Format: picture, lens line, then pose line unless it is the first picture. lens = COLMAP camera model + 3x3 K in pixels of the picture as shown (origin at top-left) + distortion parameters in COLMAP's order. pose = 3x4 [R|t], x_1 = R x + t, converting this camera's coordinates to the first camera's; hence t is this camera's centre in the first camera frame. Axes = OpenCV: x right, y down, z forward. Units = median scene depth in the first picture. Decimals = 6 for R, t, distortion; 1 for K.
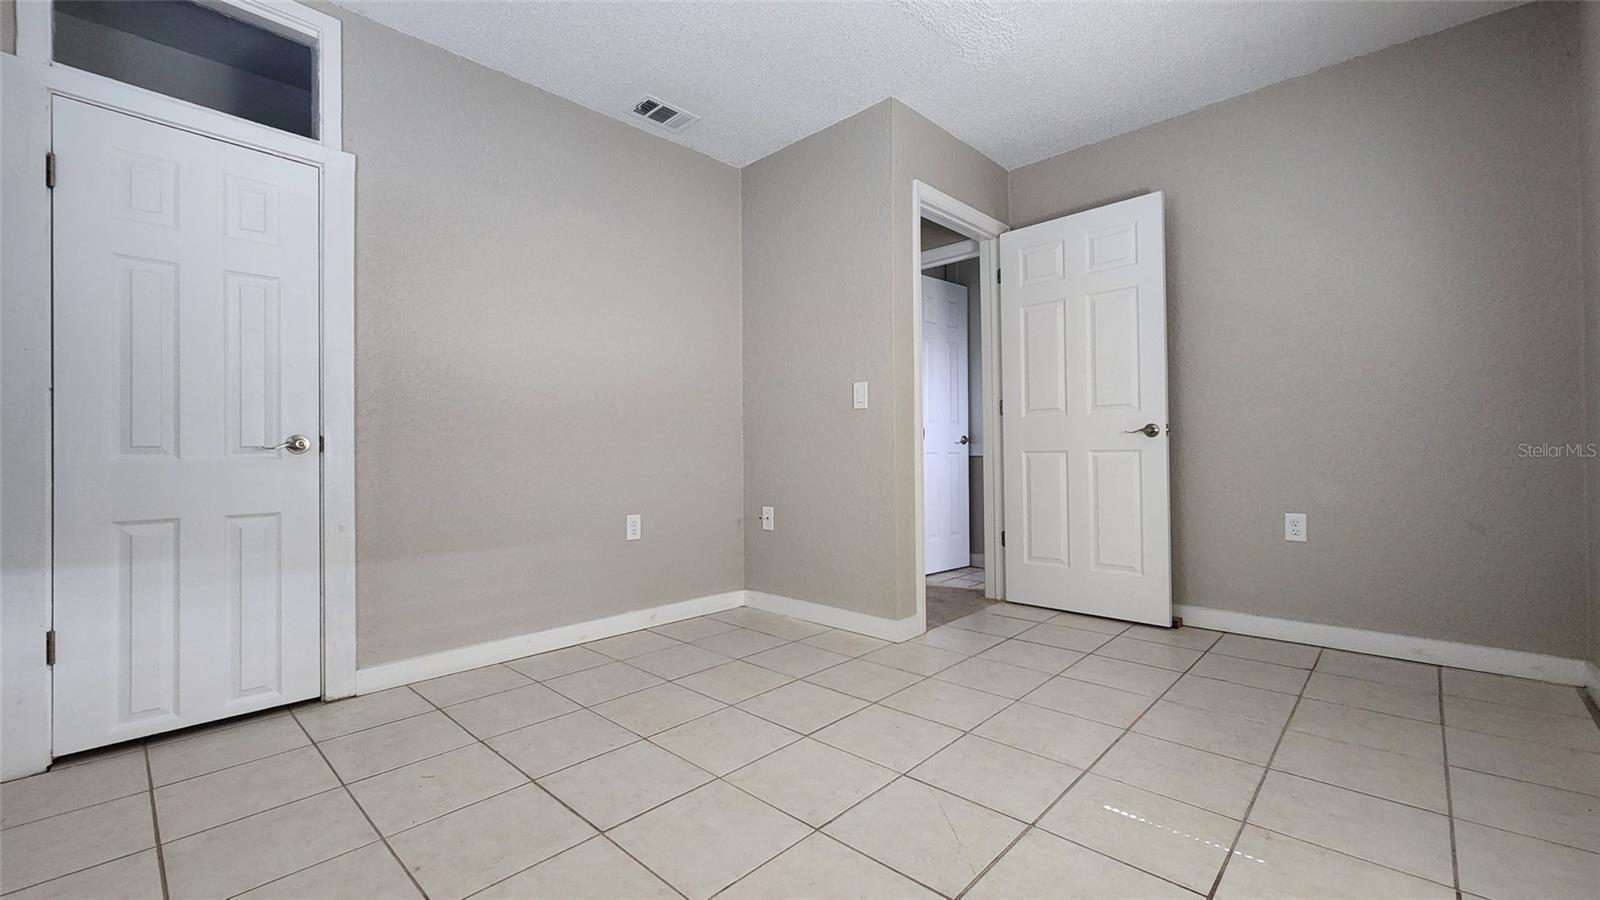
lens RADIAL K [[656.5, 0, 795.2], [0, 656.5, 448.7], [0, 0, 1]] dist [-0.001083, -0.001169]
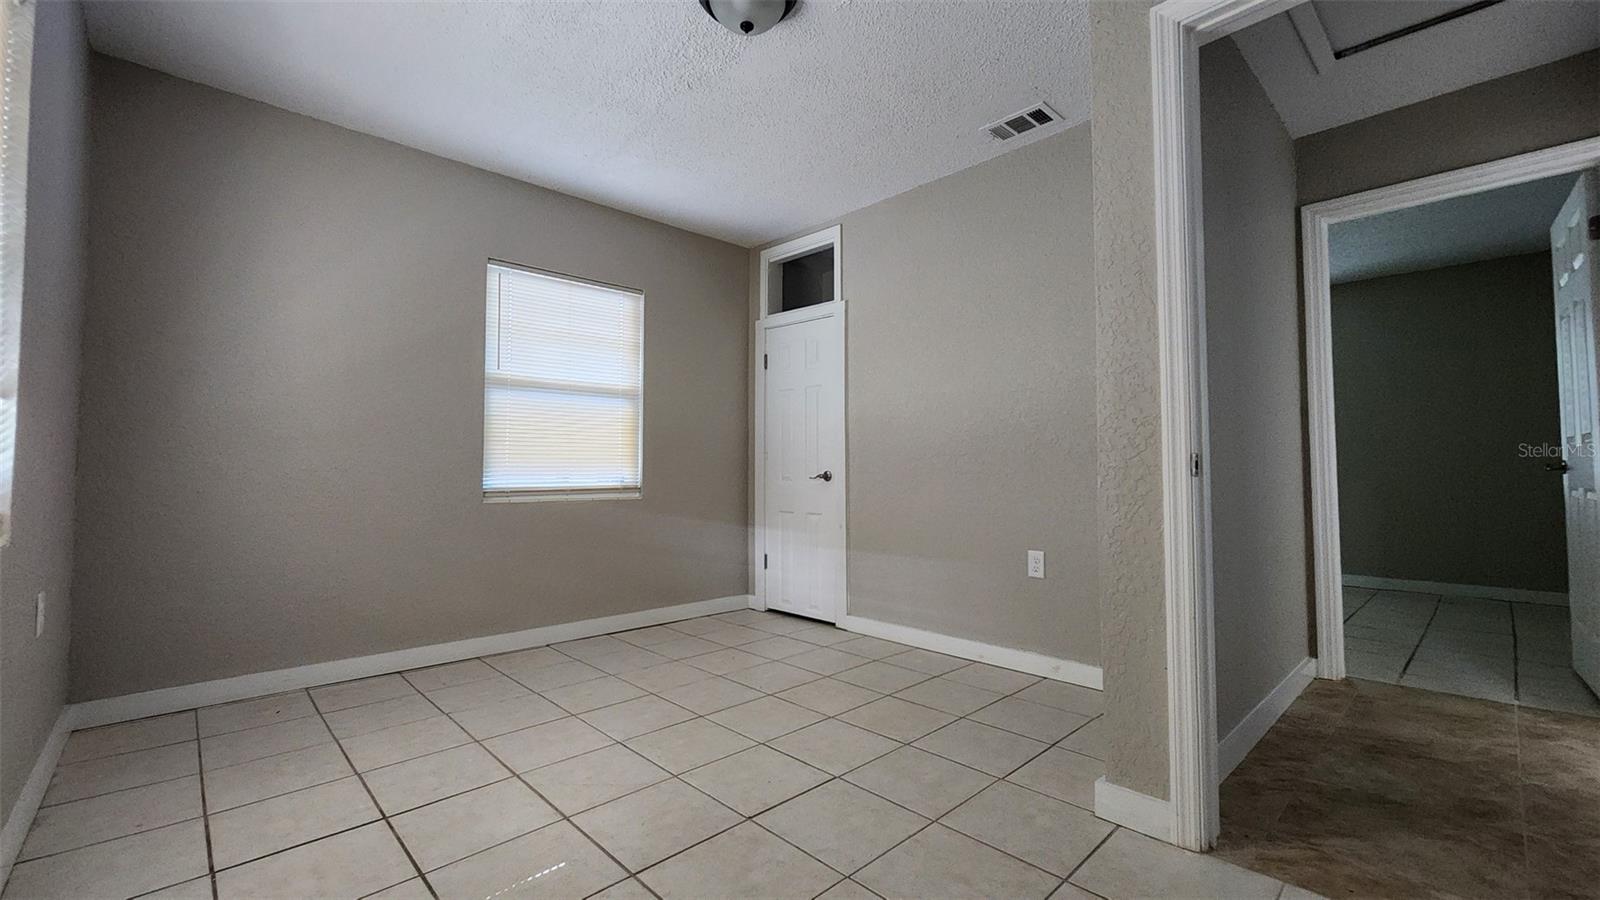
lens RADIAL K [[656.5, 0, 783.8], [0, 656.5, 446.3], [0, 0, 1]] dist [-0.001083, -0.001169]
pose [[-0.061297, -0.033378, -0.997561, 0.774951], [0.004544, 0.999421, -0.033719, -0.020529], [0.998109, -0.006599, -0.061110, 0.749663]]
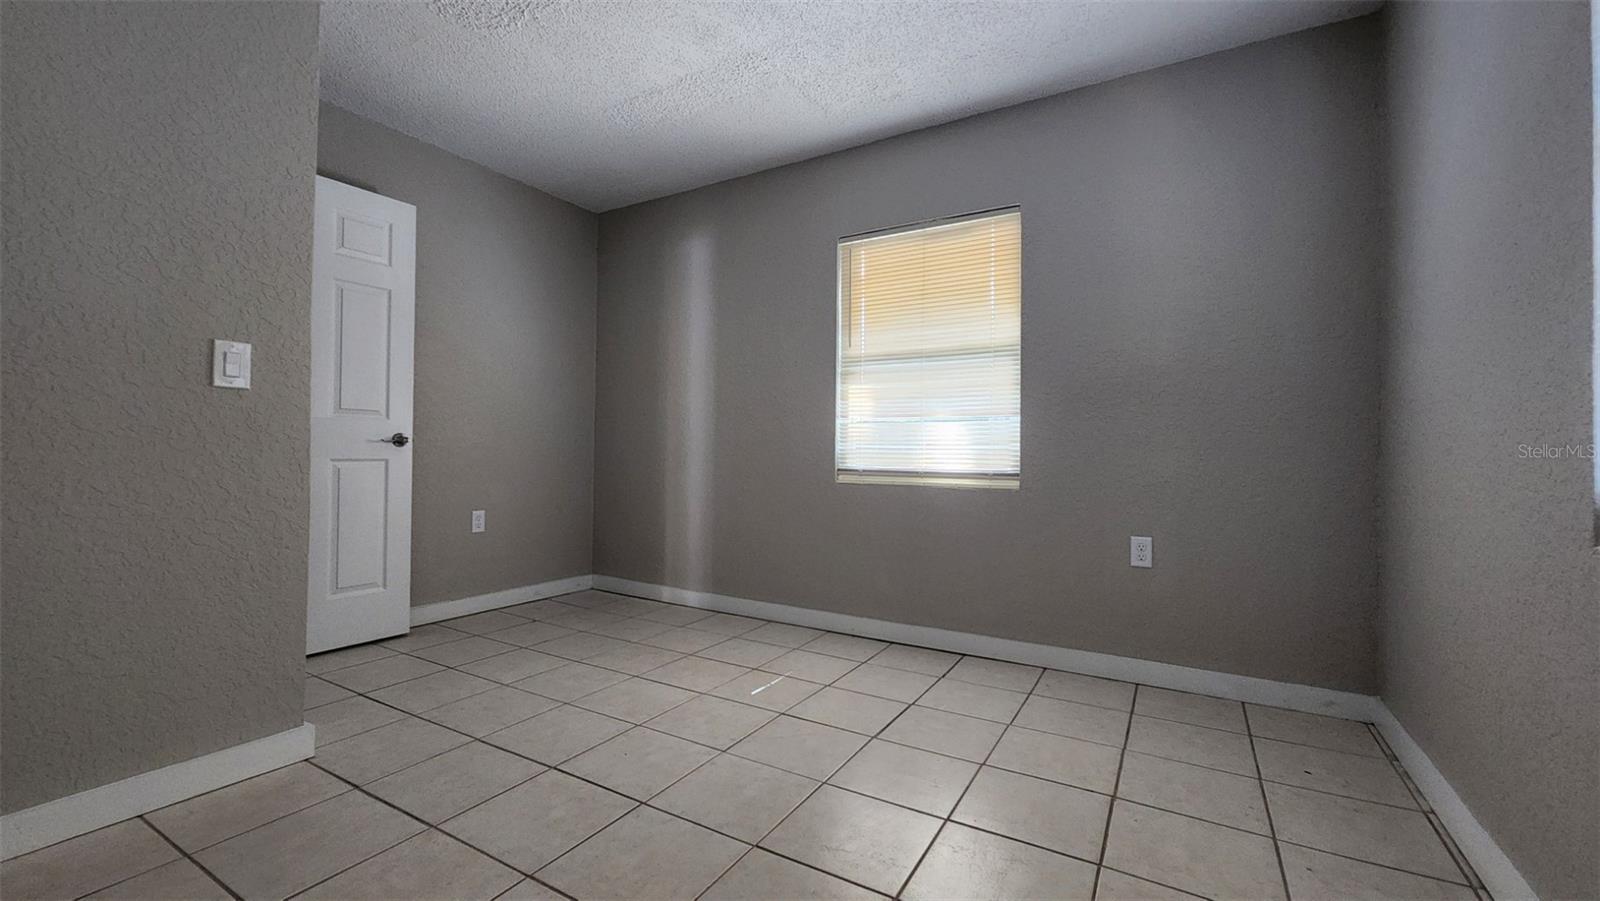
lens RADIAL K [[656.5, 0, 776.2], [0, 656.5, 450.5], [0, 0, 1]] dist [-0.001083, -0.001169]
pose [[-0.204554, 0.011940, 0.978782, -0.575671], [-0.013488, 0.999796, -0.015016, -0.004864], [-0.978762, -0.016274, -0.204351, 0.681100]]
